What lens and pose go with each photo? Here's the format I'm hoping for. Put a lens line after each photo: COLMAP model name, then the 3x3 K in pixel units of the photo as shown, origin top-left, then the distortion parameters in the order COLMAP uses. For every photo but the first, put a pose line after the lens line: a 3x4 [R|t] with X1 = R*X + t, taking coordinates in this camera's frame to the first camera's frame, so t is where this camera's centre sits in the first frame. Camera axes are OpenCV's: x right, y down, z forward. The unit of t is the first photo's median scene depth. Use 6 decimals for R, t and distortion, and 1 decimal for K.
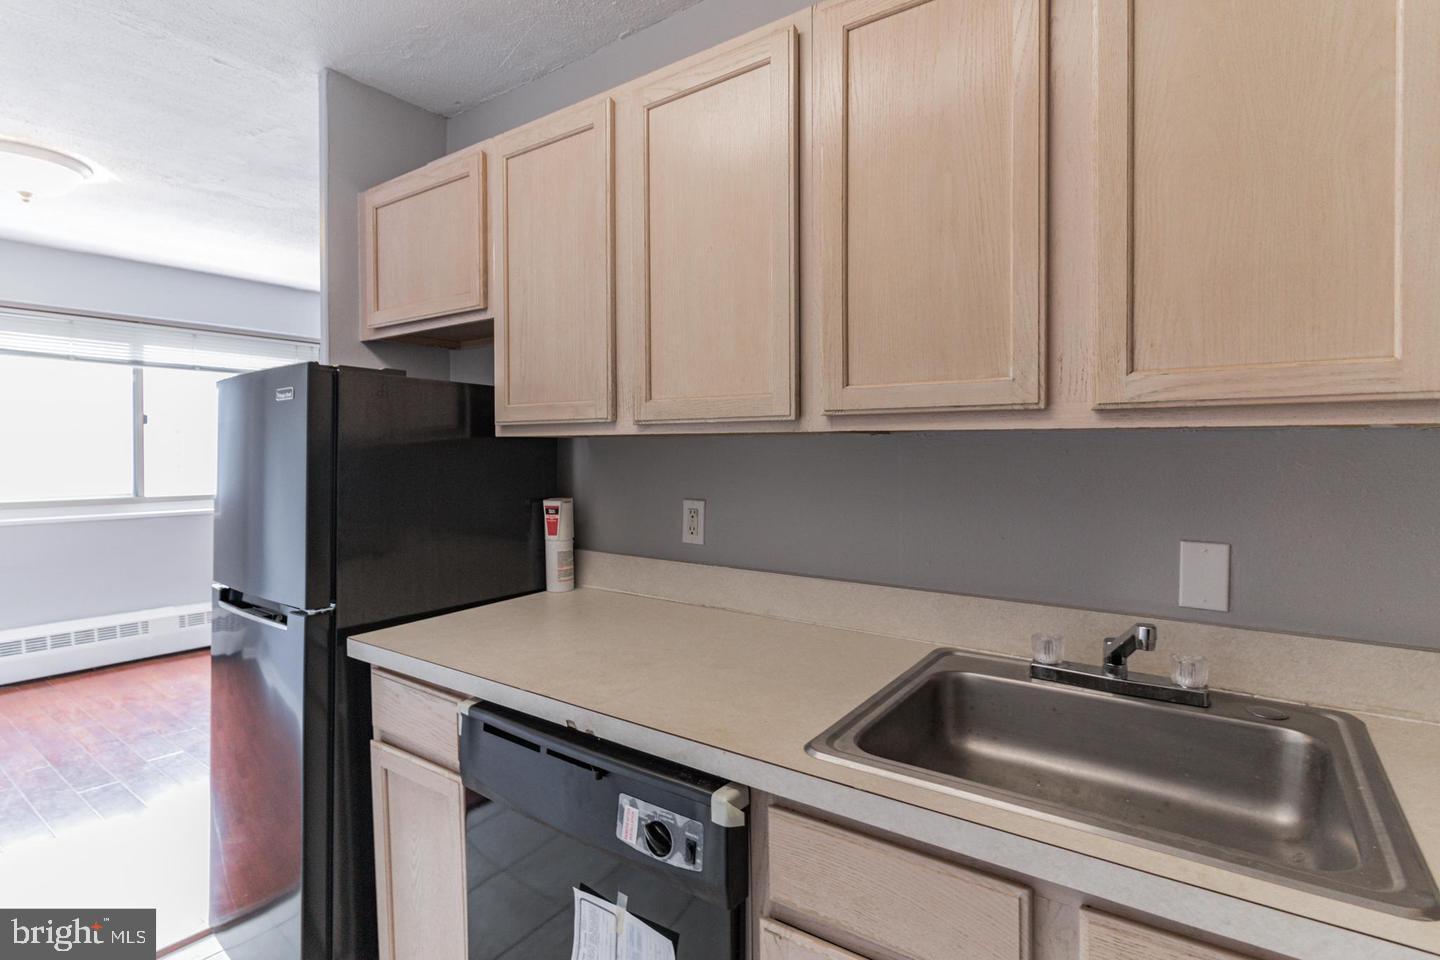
lens RADIAL K [[720.5, 0, 718.2], [0, 720.5, 458.8], [0, 0, 1]] dist [0.000034, -0.000007]
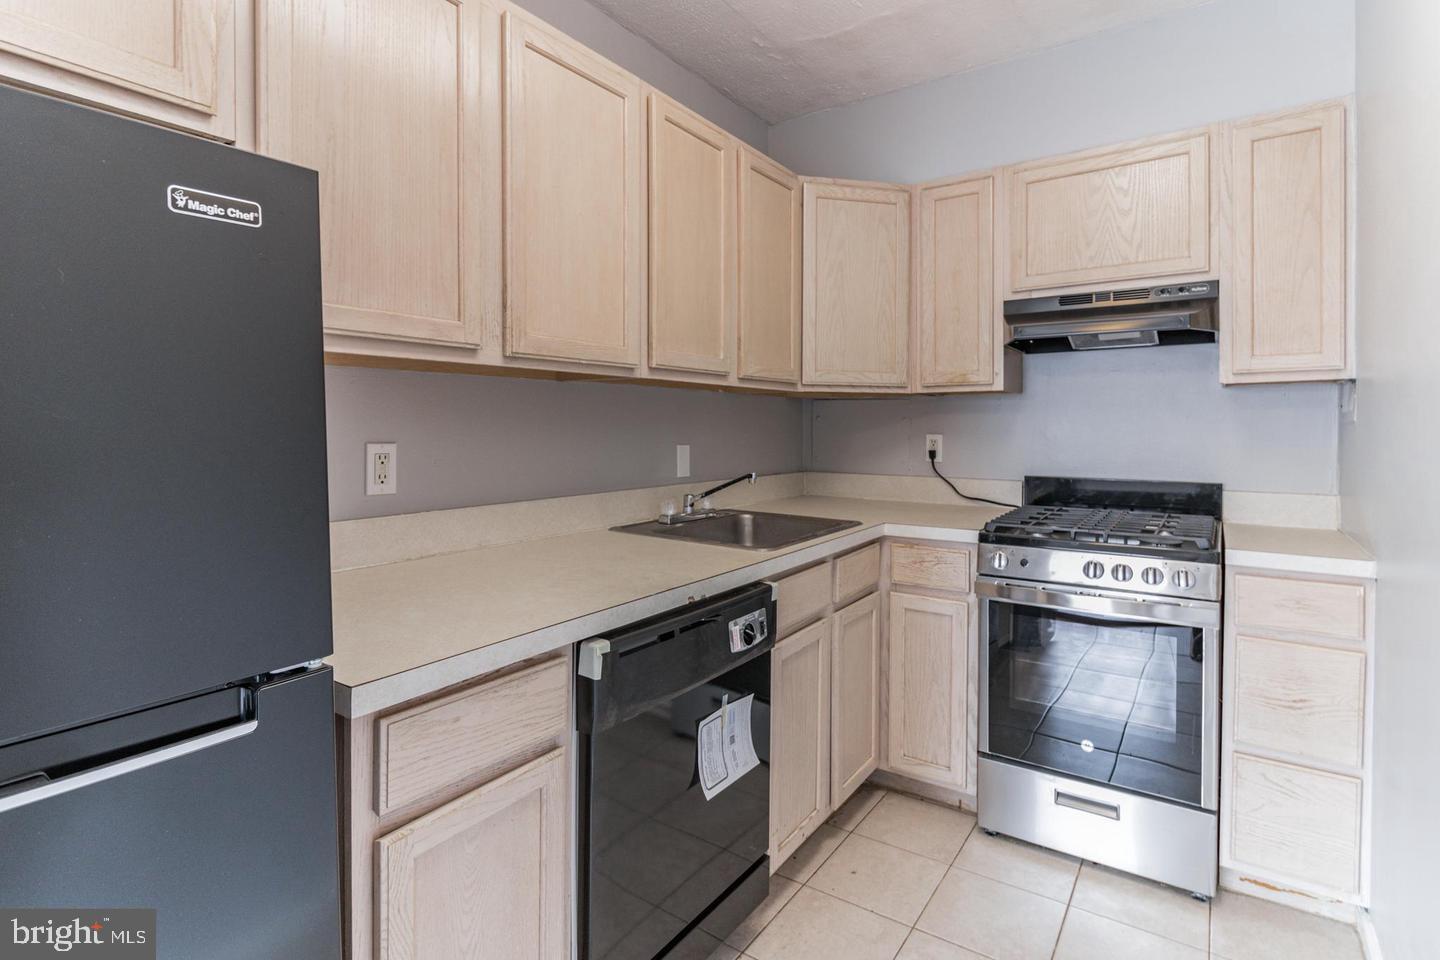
lens RADIAL K [[732.4, 0, 788.8], [0, 732.4, 436.5], [0, 0, 1]] dist [-0.002256, -0.000394]
pose [[-0.103249, -0.015522, 0.994534, -1.570713], [0.013408, 0.999766, 0.016996, 0.067594], [-0.994565, 0.015089, -0.103016, 1.009547]]
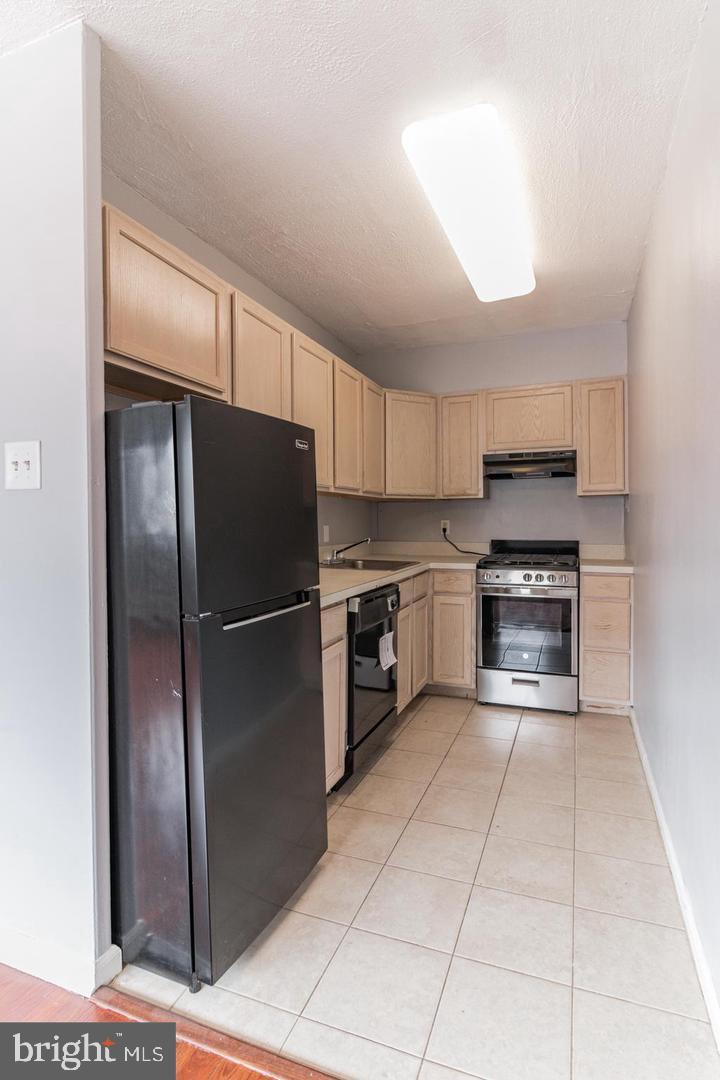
lens RADIAL K [[540.4, 0, 413.1], [0, 540.4, 528.2], [0, 0, 1]] dist [0.000034, -0.000007]
pose [[-0.330573, -0.013309, 0.943687, -2.504286], [0.018450, 0.999618, 0.020560, 0.087210], [-0.943600, 0.024207, -0.330201, 1.682586]]
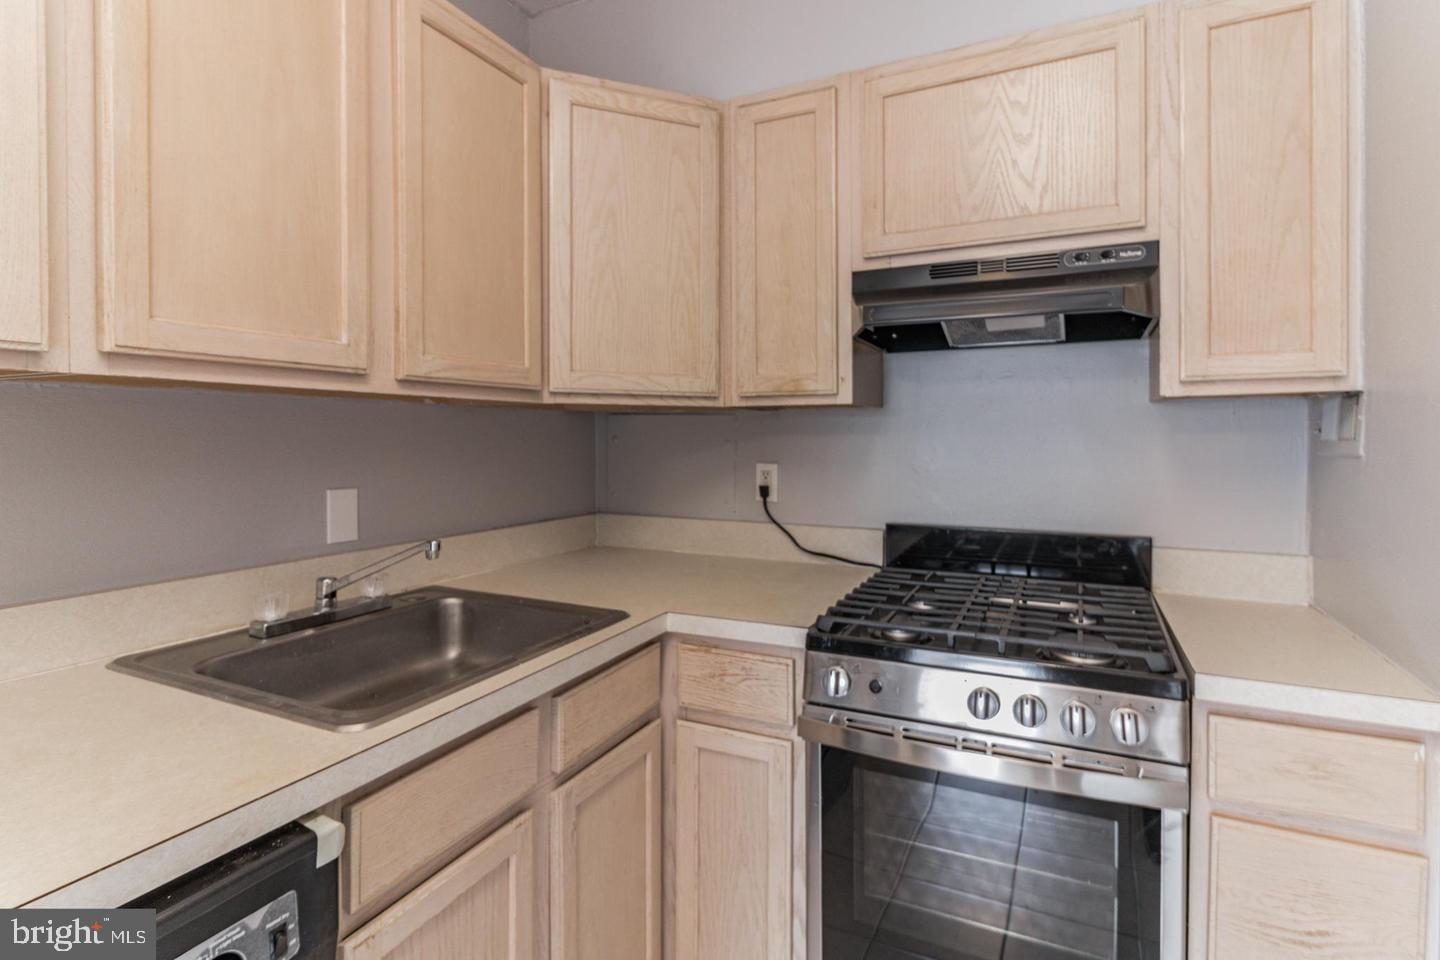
lens RADIAL K [[709.0, 0, 801.5], [0, 709.0, 439.3], [0, 0, 1]] dist [0.000374, 0.000141]
pose [[-0.263795, -0.007065, 0.964553, -0.793730], [0.012605, 0.999863, 0.010771, 0.029489], [-0.964496, 0.014999, -0.263669, 0.610820]]
